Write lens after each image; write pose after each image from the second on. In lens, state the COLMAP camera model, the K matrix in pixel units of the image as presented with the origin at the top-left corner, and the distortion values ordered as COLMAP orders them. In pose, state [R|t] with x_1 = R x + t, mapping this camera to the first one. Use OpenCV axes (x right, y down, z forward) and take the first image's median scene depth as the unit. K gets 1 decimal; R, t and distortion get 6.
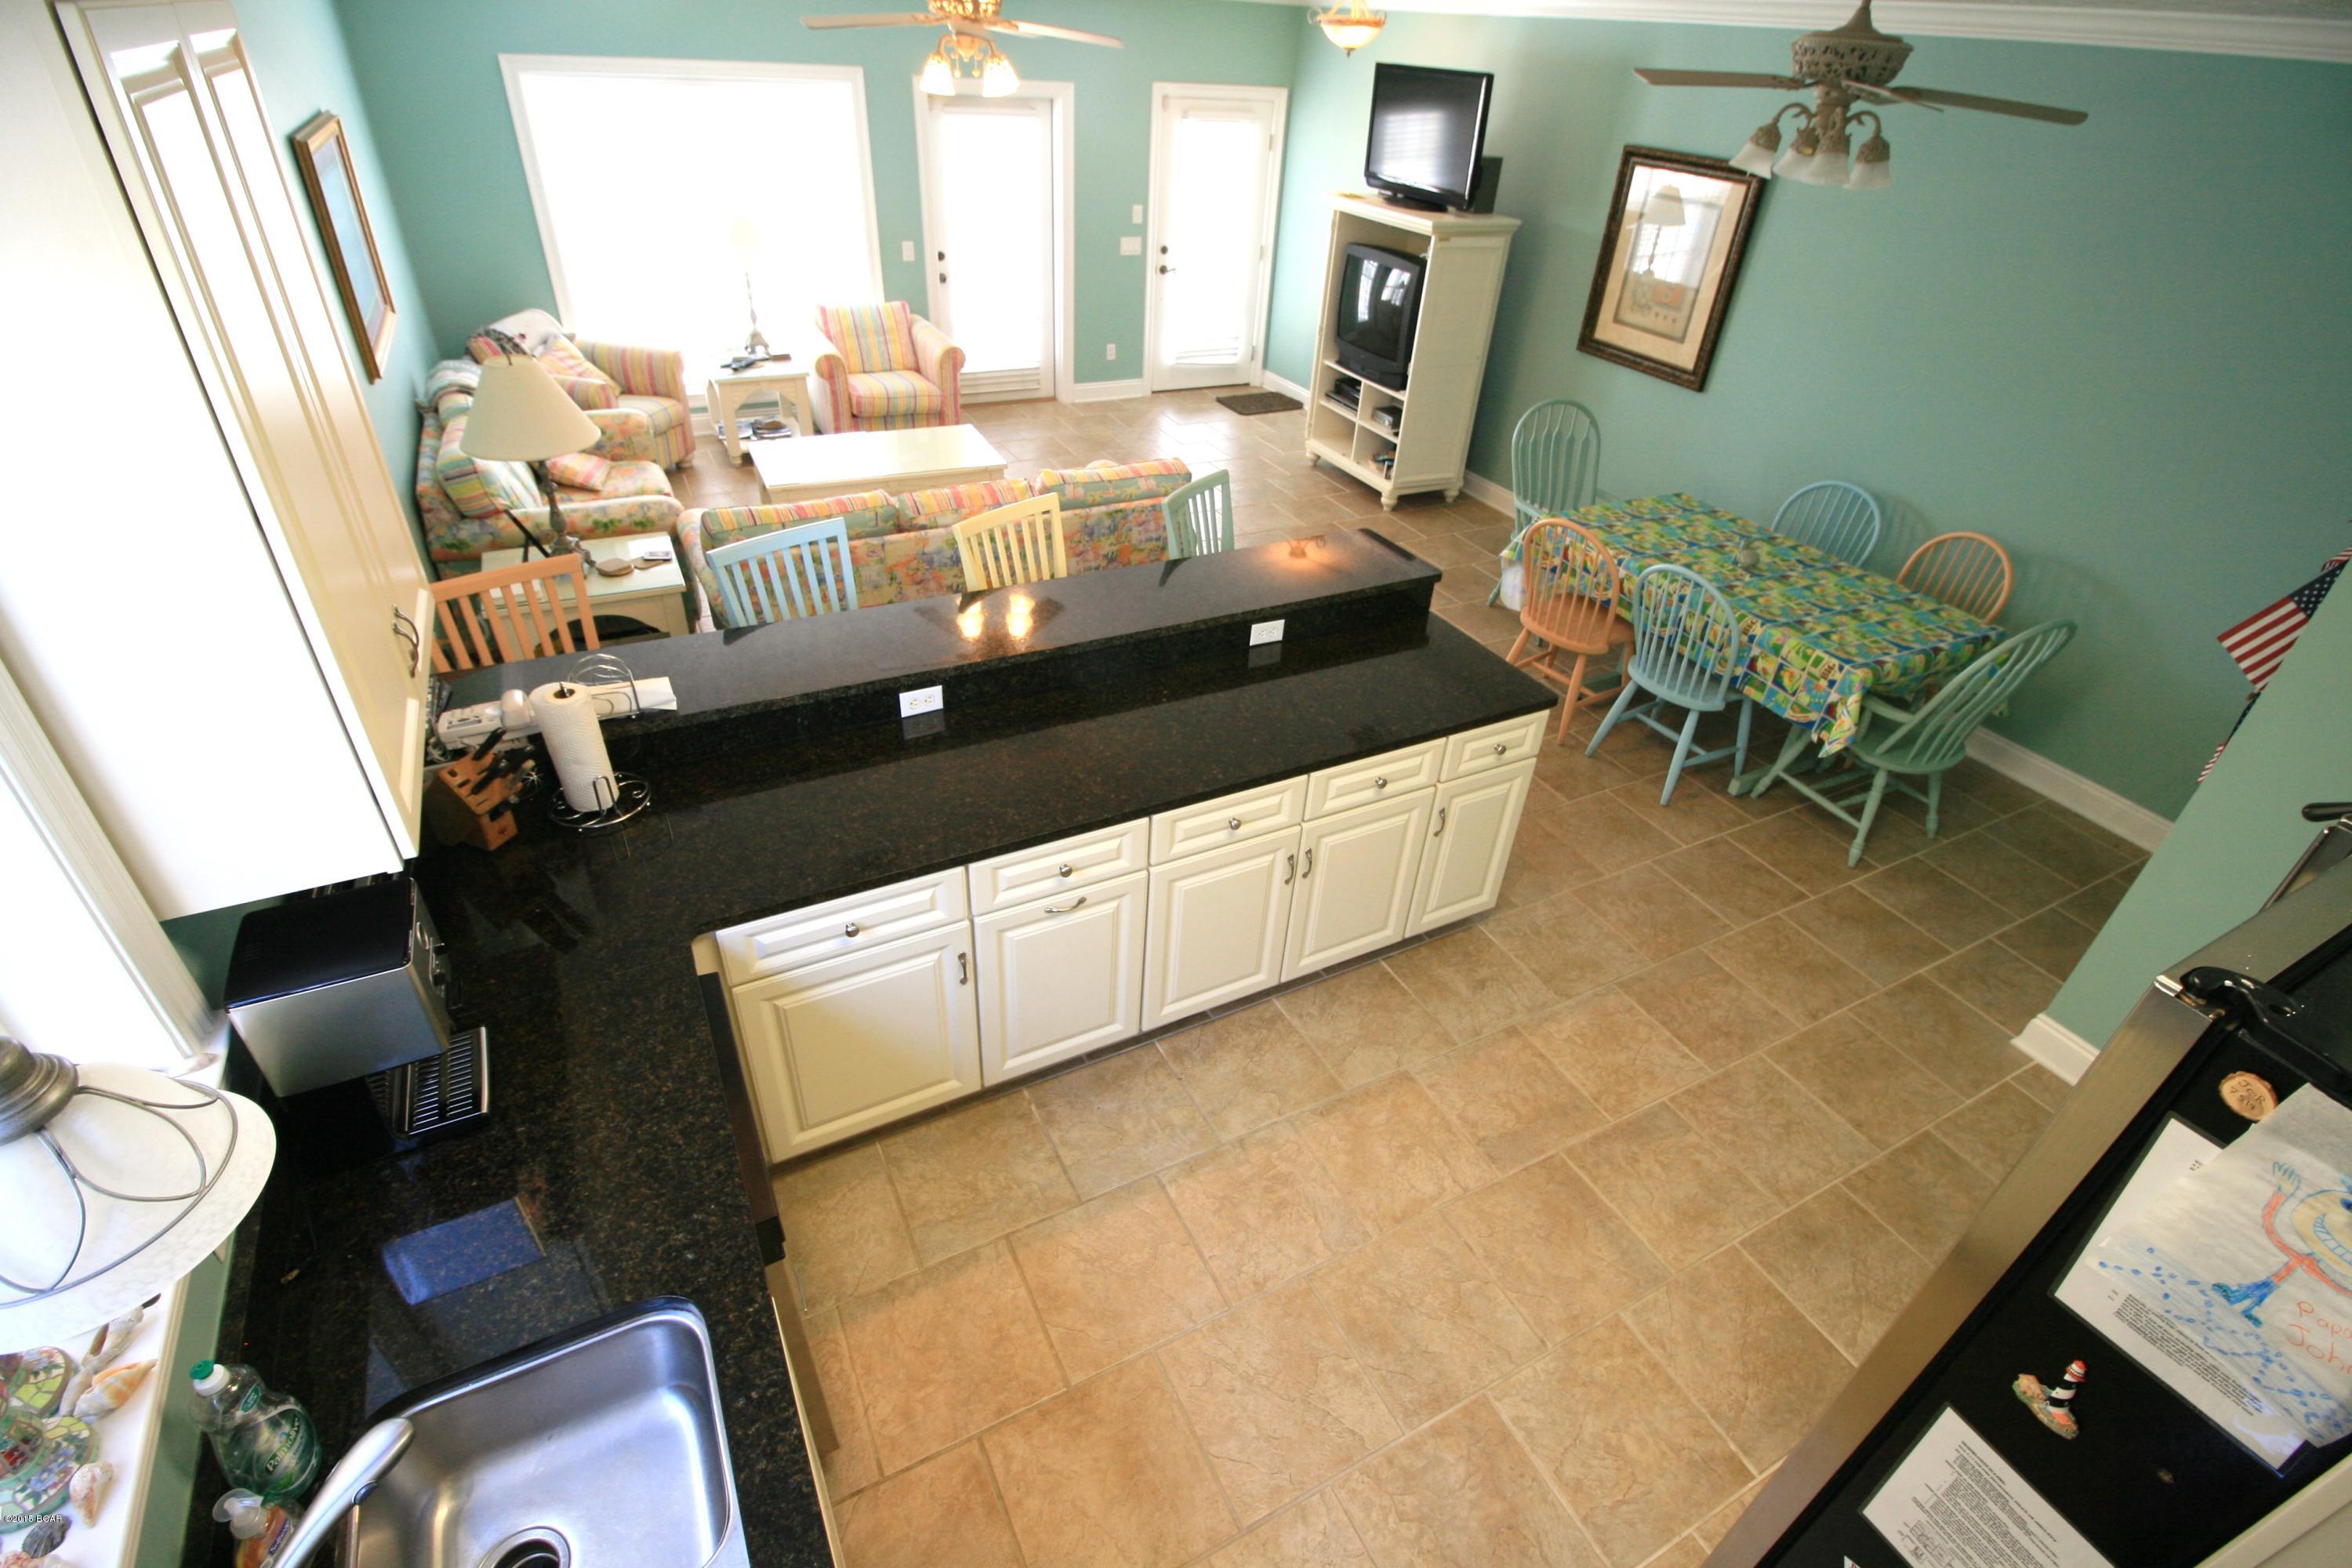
lens RADIAL K [[1098.9, 0, 1190.1], [0, 1098.9, 771.0], [0, 0, 1]] dist [-0.005887, -0.007847]
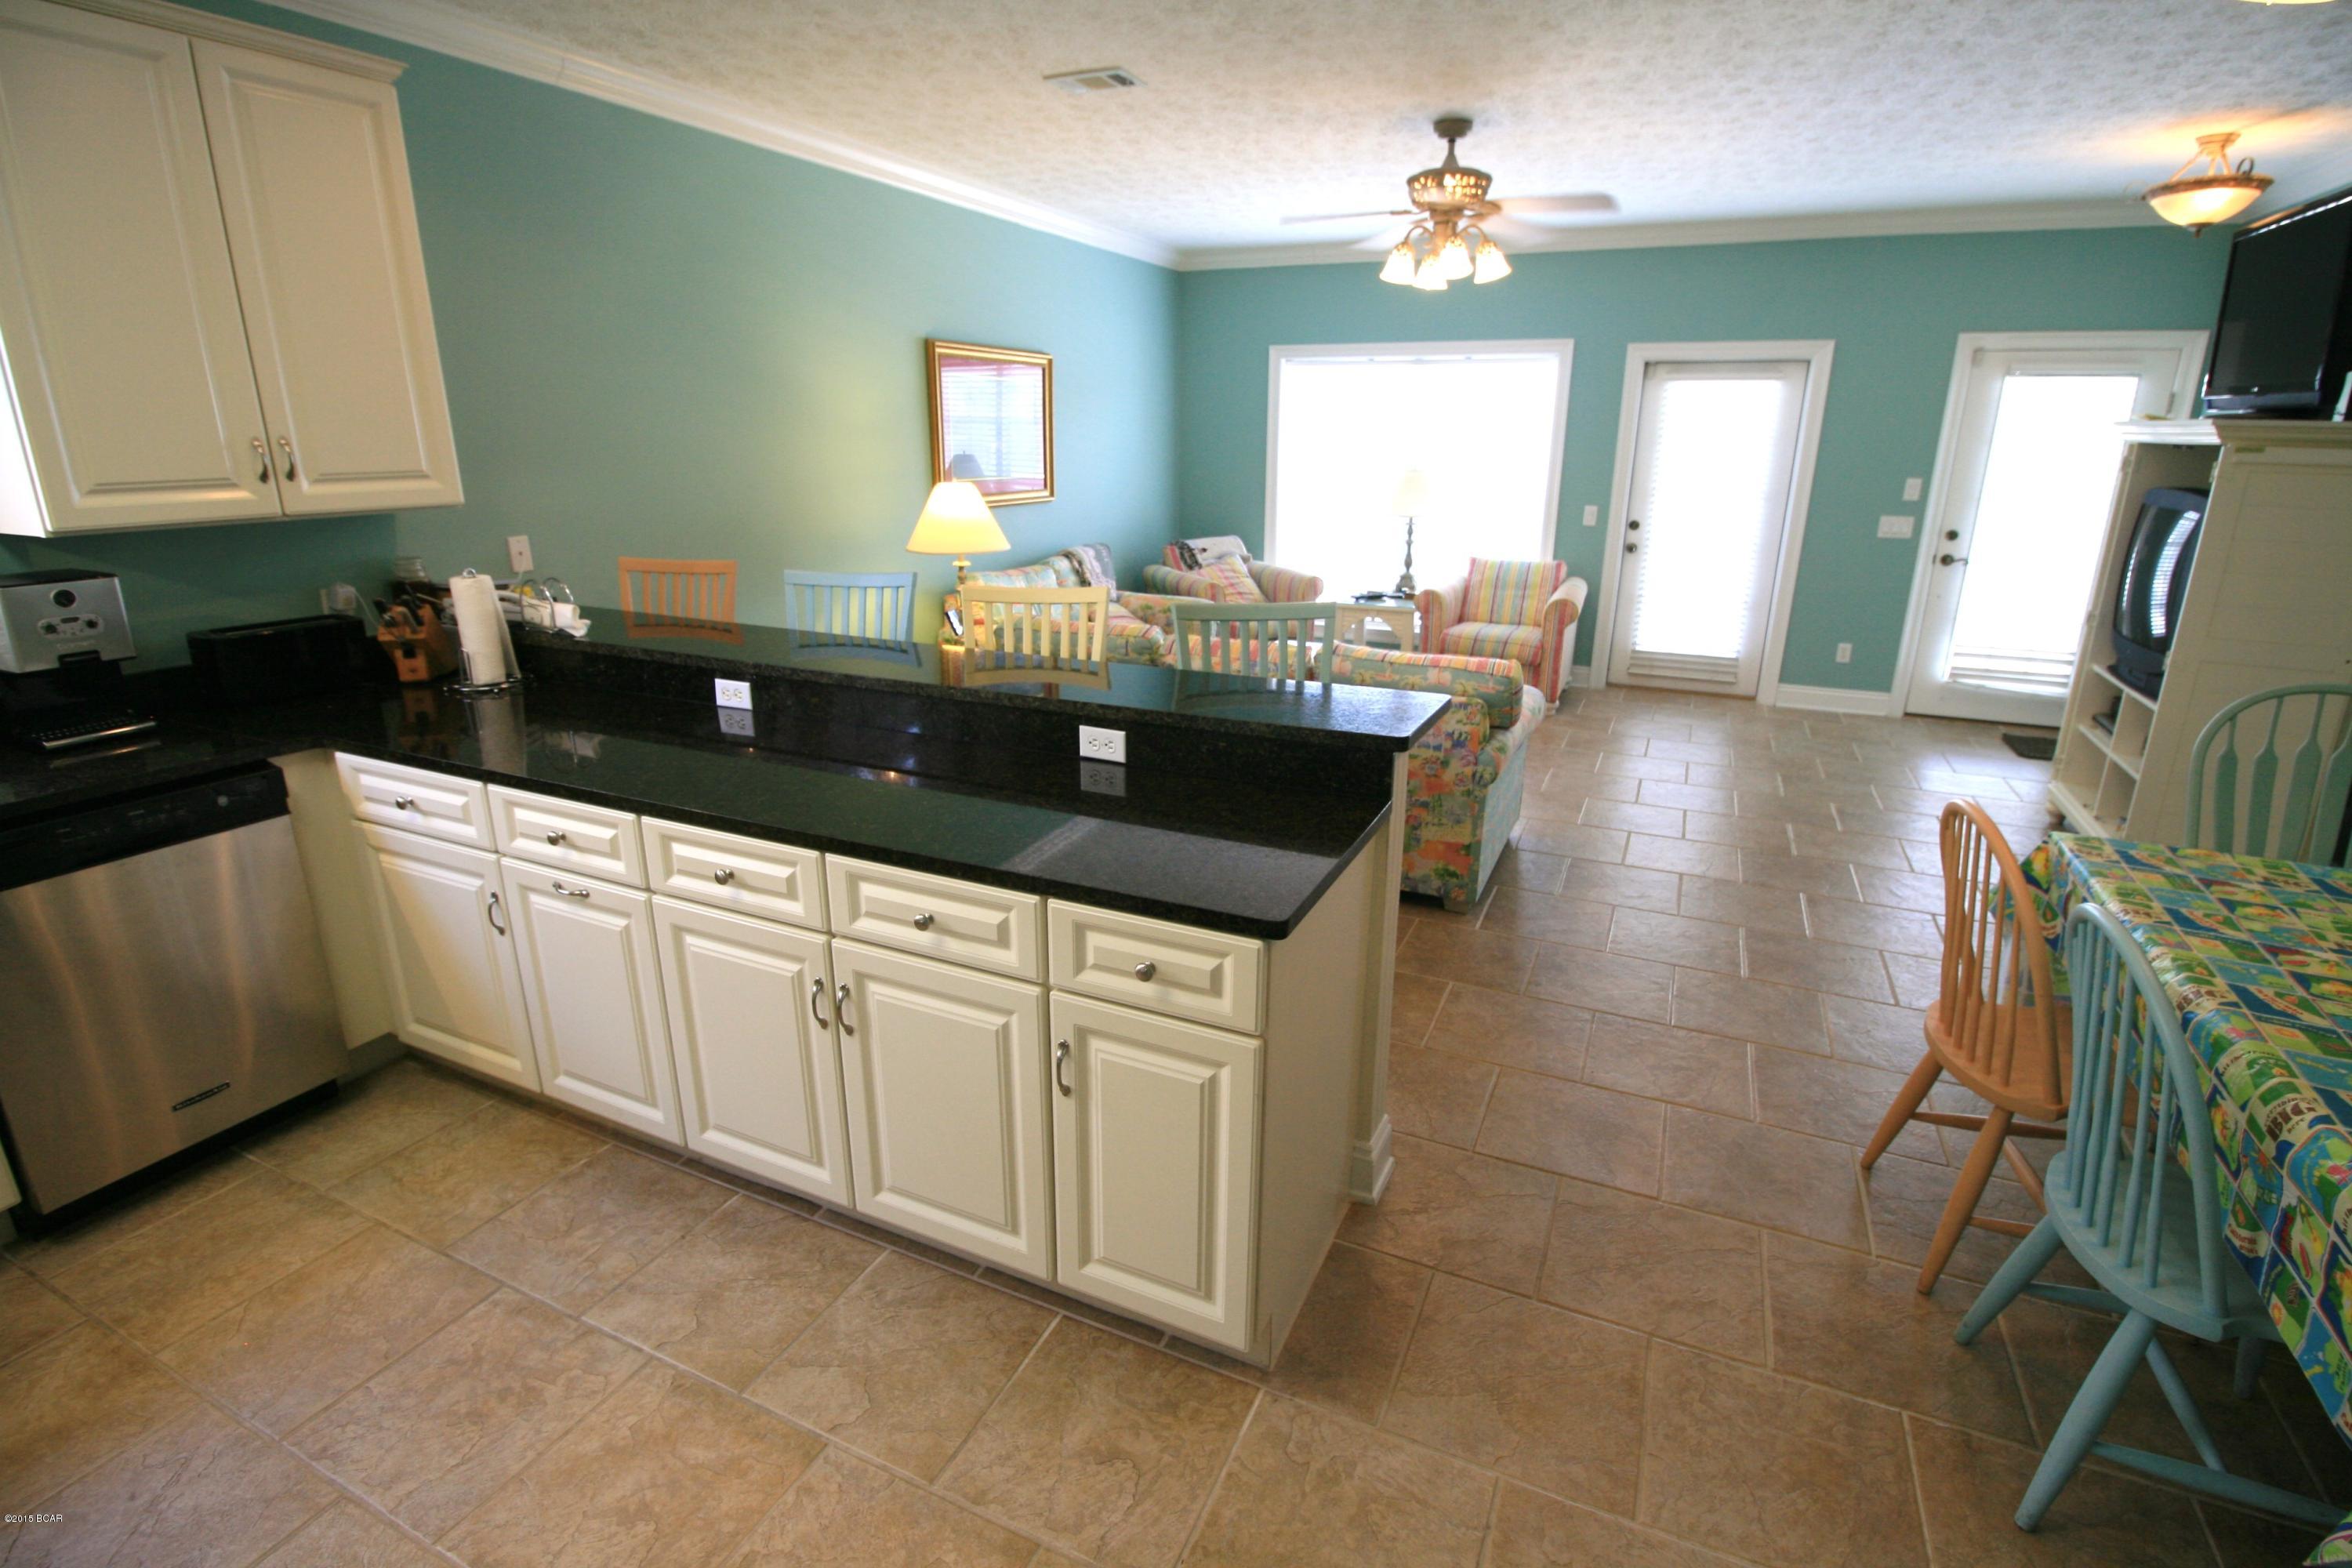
lens RADIAL K [[1098.9, 0, 1182.5], [0, 1098.9, 761.6], [0, 0, 1]] dist [-0.005887, -0.007847]
pose [[0.608288, 0.179190, -0.773225, 0.312832], [-0.422593, 0.897741, -0.124404, -0.023985], [0.671863, 0.402433, 0.621810, 0.288718]]
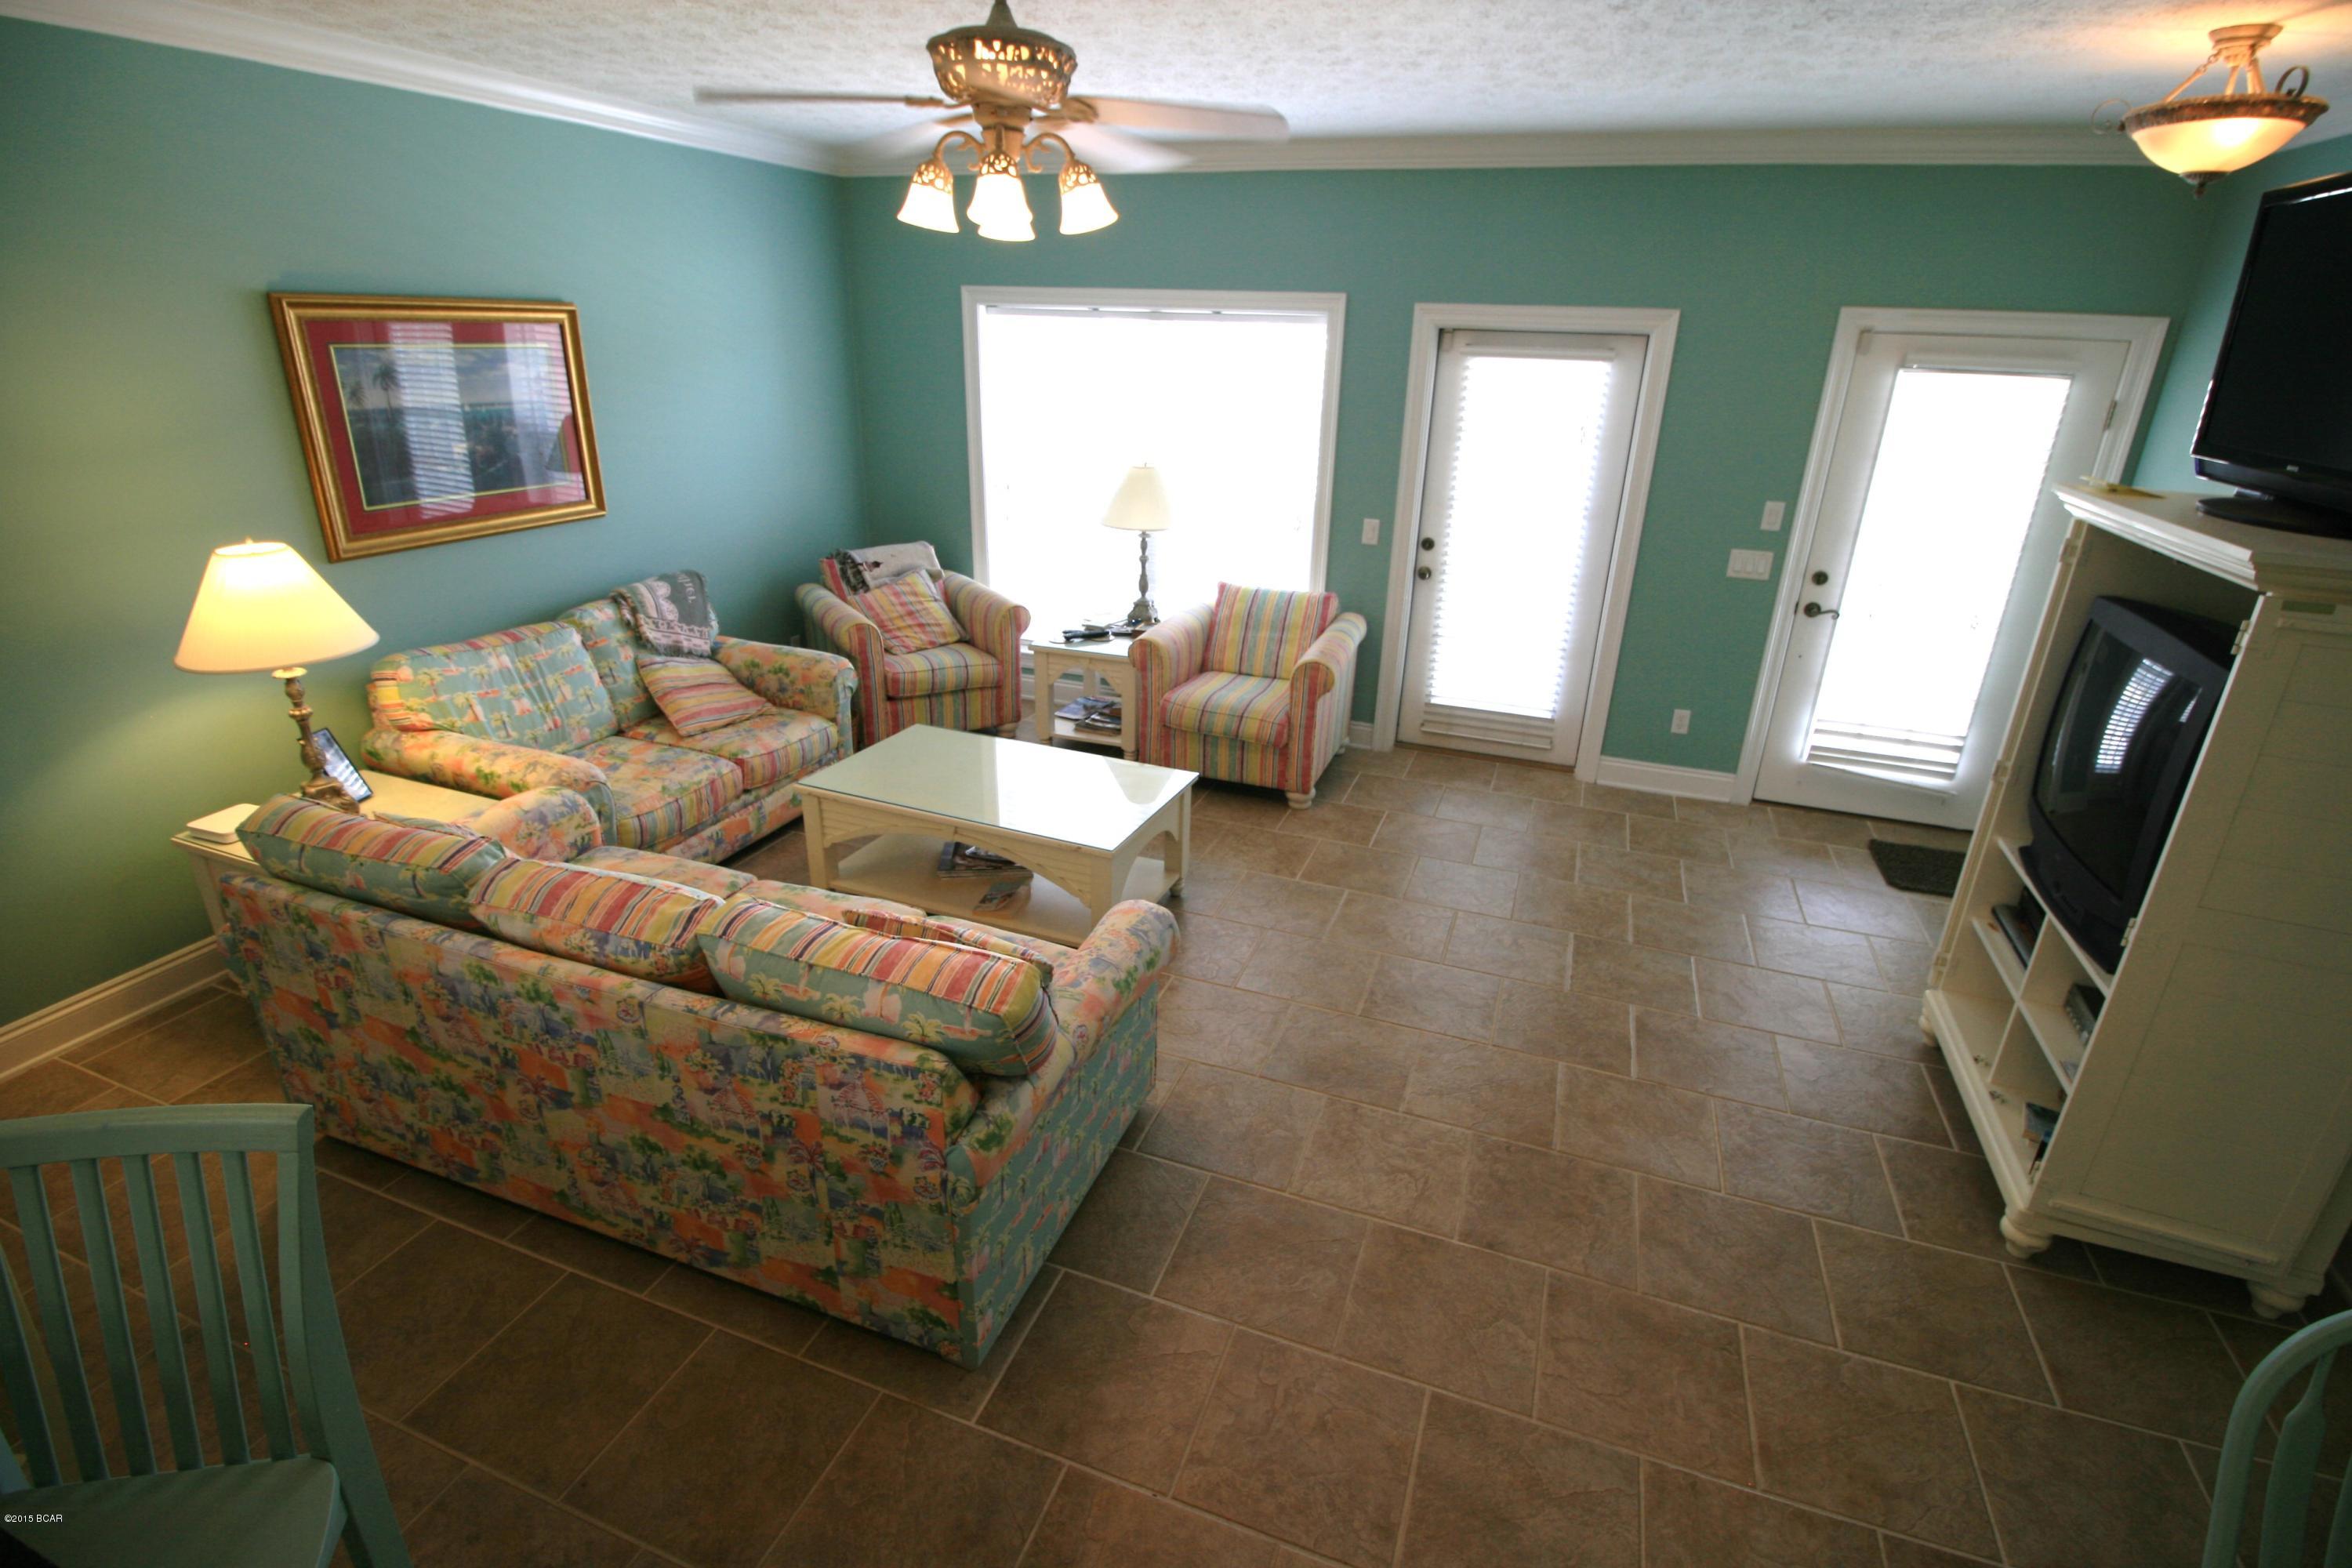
lens RADIAL K [[1098.9, 0, 1181.6], [0, 1098.9, 766.3], [0, 0, 1]] dist [-0.005887, -0.007847]
pose [[0.669594, 0.238030, -0.703552, 0.212214], [-0.409472, 0.908603, -0.082303, -0.242499], [0.619658, 0.343195, 0.705862, 0.507224]]
